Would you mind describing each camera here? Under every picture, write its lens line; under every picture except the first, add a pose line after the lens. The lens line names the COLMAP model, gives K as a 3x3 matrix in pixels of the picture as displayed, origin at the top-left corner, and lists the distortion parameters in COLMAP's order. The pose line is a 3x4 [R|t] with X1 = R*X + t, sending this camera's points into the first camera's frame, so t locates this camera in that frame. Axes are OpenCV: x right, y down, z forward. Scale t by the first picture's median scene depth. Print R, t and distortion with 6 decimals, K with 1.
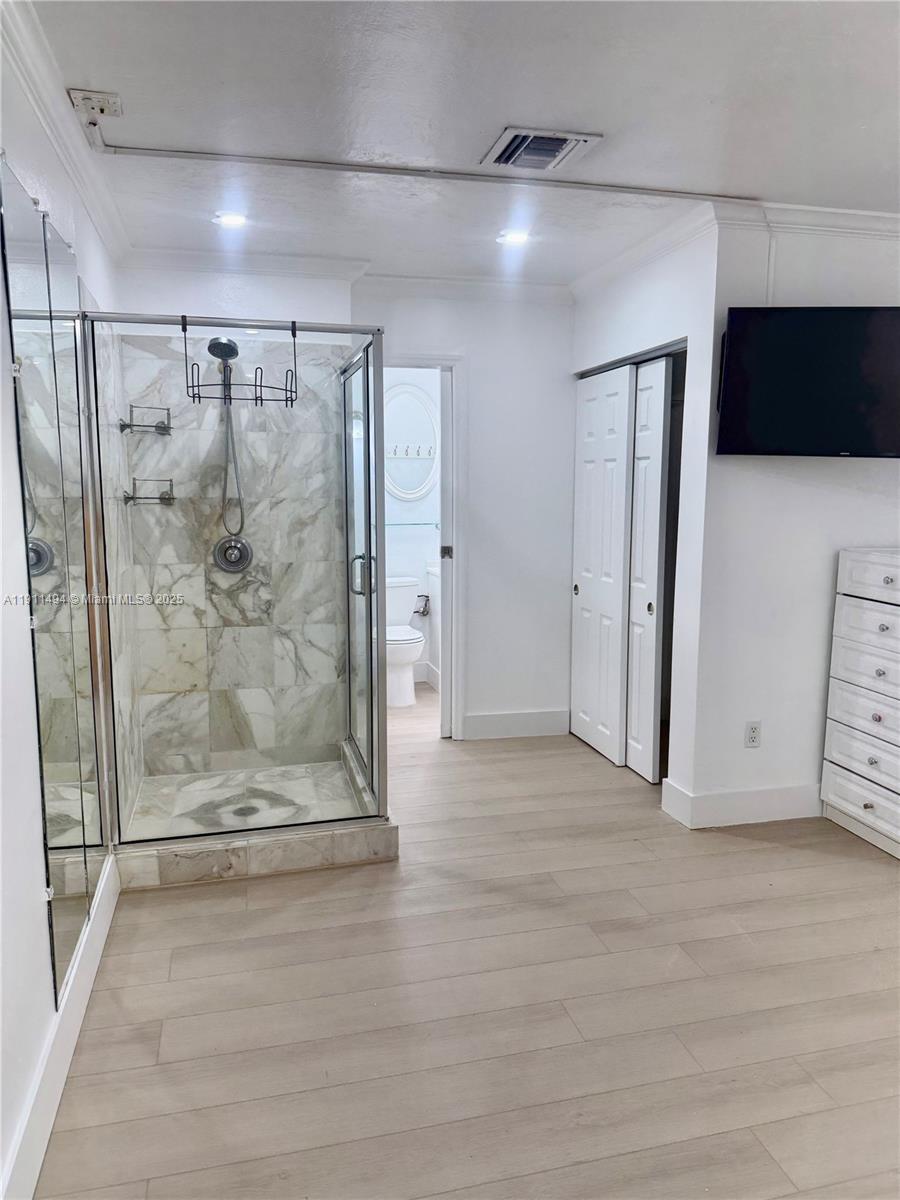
lens RADIAL K [[843.6, 0, 448.8], [0, 843.6, 605.6], [0, 0, 1]] dist [0.069935, -0.106811]
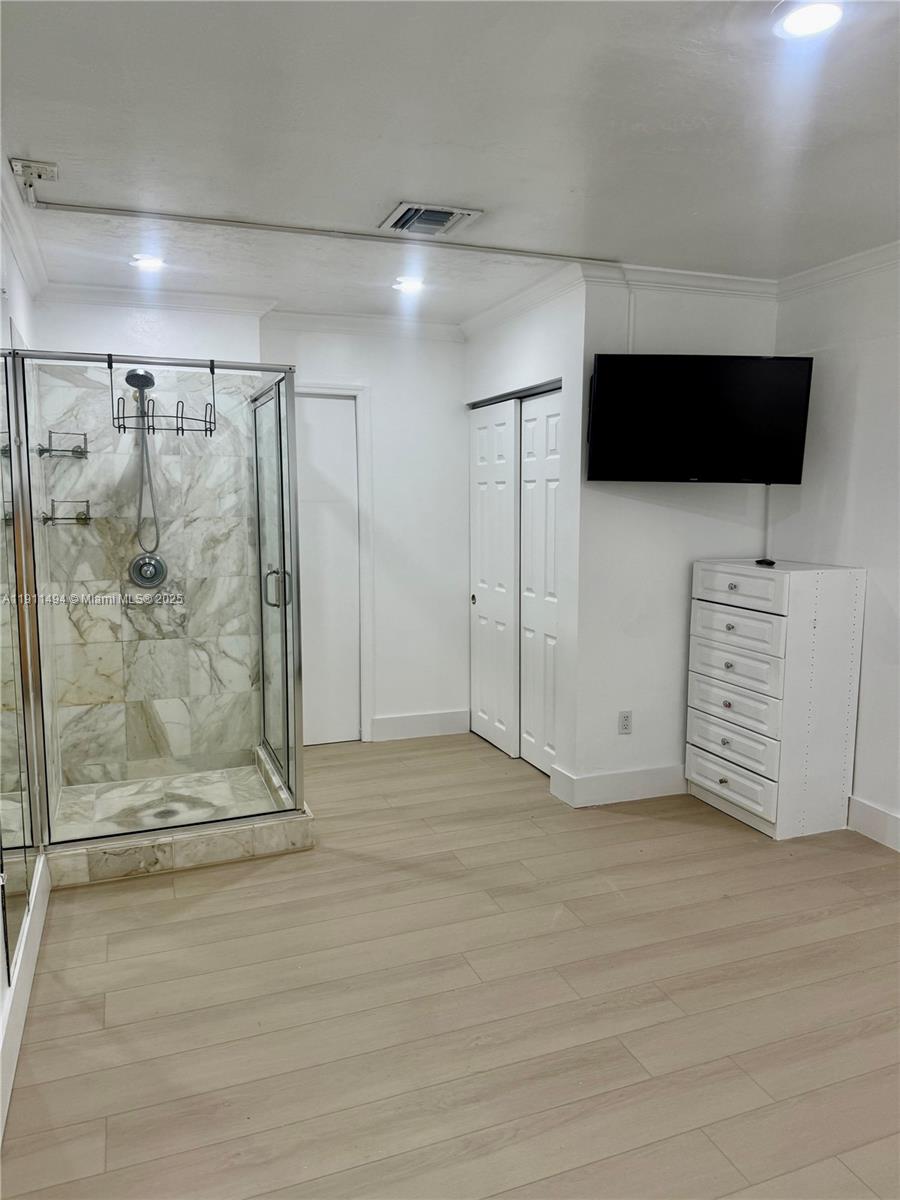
lens RADIAL K [[843.6, 0, 455.2], [0, 843.6, 600.1], [0, 0, 1]] dist [0.069935, -0.106811]
pose [[0.992353, -0.016638, 0.122303, -0.007100], [0.019285, 0.999604, -0.020492, 0.005005], [-0.121914, 0.022693, 0.992281, -0.099817]]
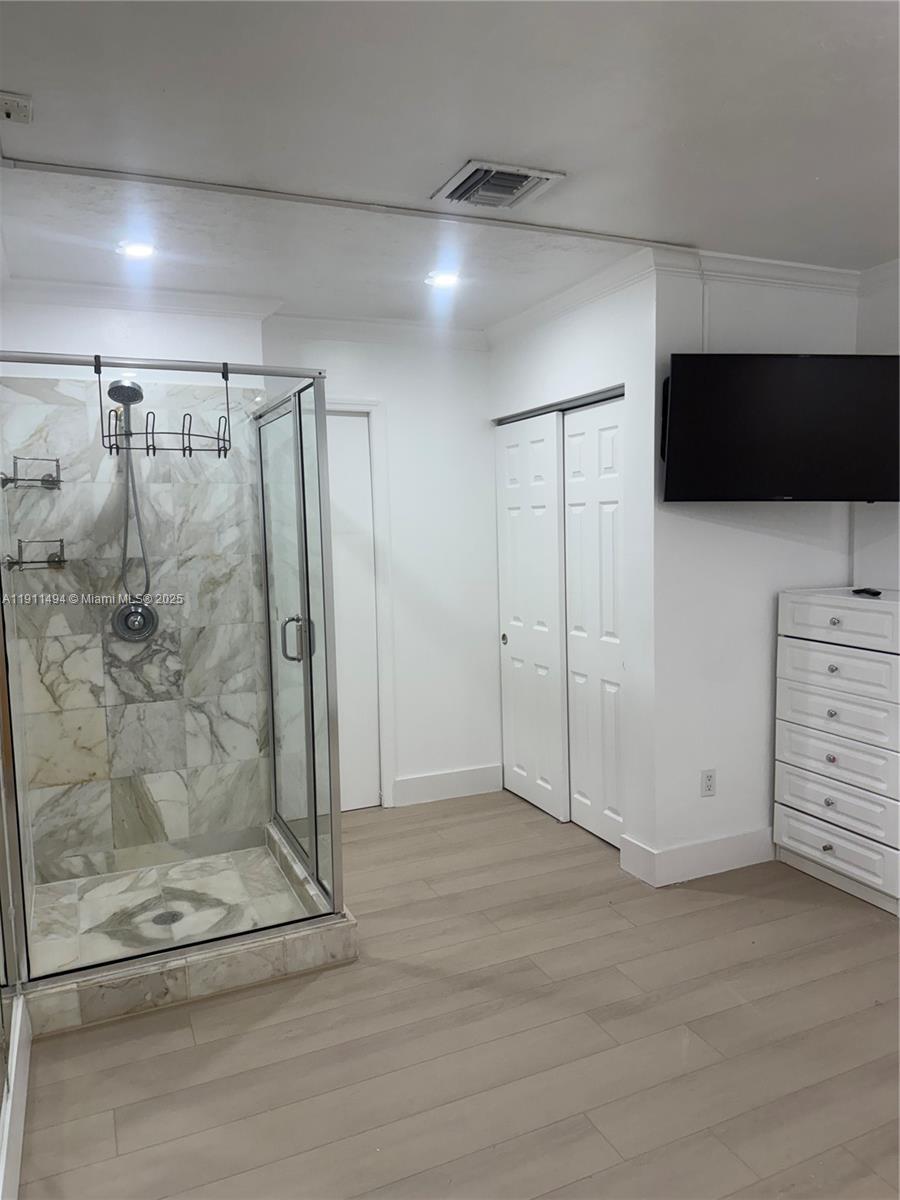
lens RADIAL K [[843.6, 0, 462.2], [0, 843.6, 606.1], [0, 0, 1]] dist [0.069935, -0.106811]
pose [[0.983085, -0.041832, 0.178306, -0.083991], [0.050113, 0.997852, -0.042193, -0.023509], [-0.176158, 0.050415, 0.983070, 0.073148]]
